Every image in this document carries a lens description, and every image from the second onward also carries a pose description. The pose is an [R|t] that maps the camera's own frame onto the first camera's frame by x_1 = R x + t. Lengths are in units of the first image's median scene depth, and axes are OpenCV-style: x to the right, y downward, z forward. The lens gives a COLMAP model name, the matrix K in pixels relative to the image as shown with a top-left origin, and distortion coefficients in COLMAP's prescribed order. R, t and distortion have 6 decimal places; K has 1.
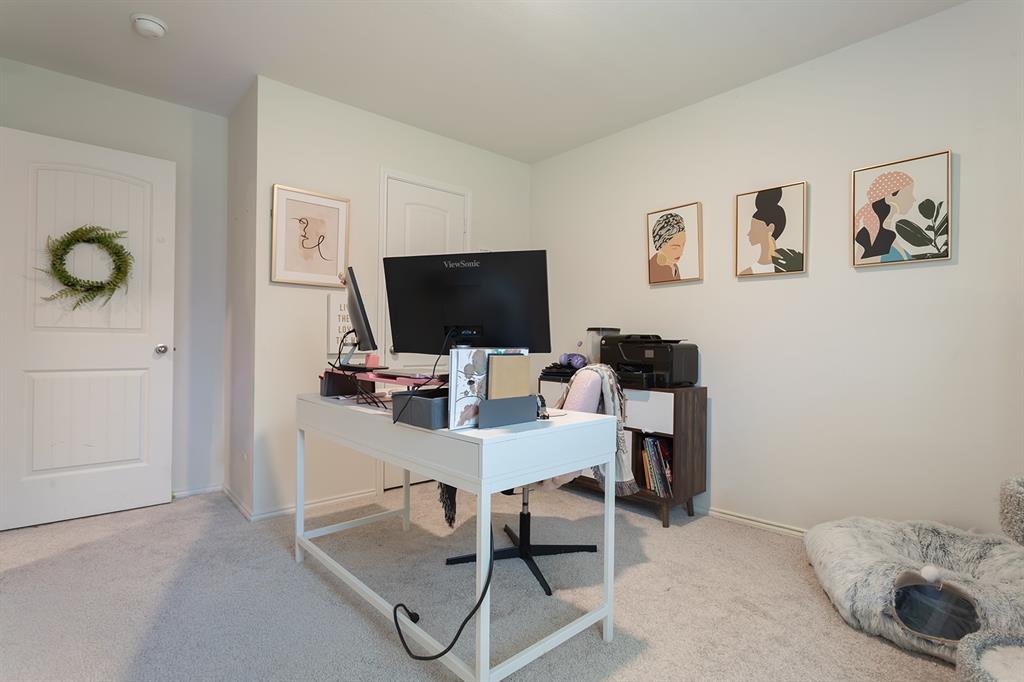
lens RADIAL K [[526.2, 0, 534.6], [0, 526.2, 337.6], [0, 0, 1]] dist [0.003241, 0.000756]
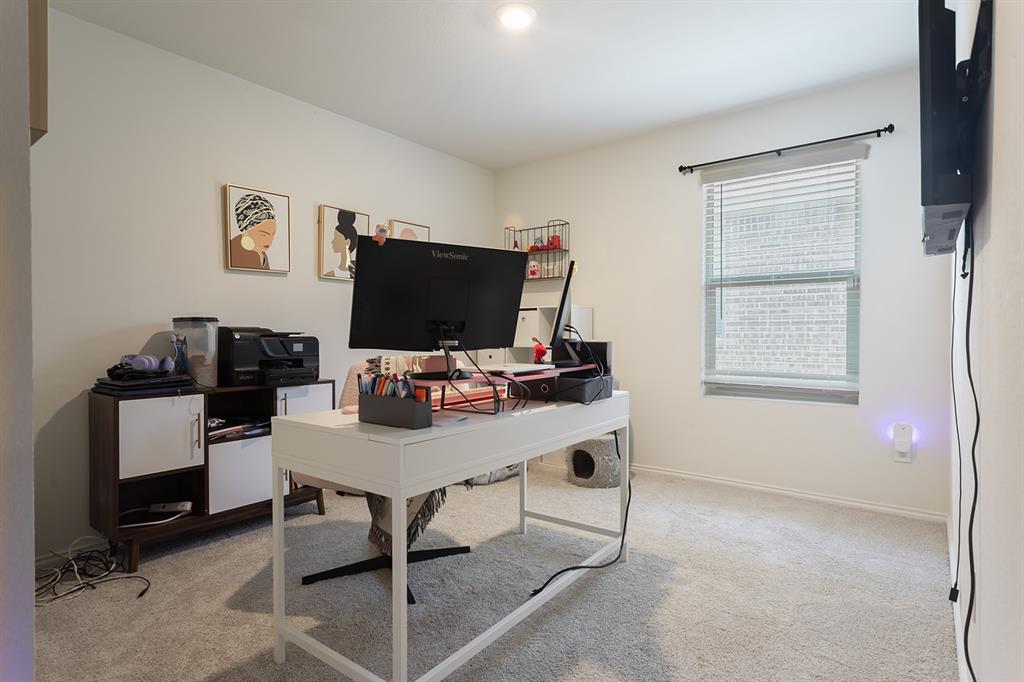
lens RADIAL K [[526.2, 0, 534.6], [0, 526.2, 337.6], [0, 0, 1]] dist [0.003241, 0.000756]
pose [[-0.199244, -0.013031, 0.979863, -0.759824], [-0.003306, 0.999915, 0.012625, -0.000724], [-0.979944, -0.000724, -0.199270, 0.723727]]
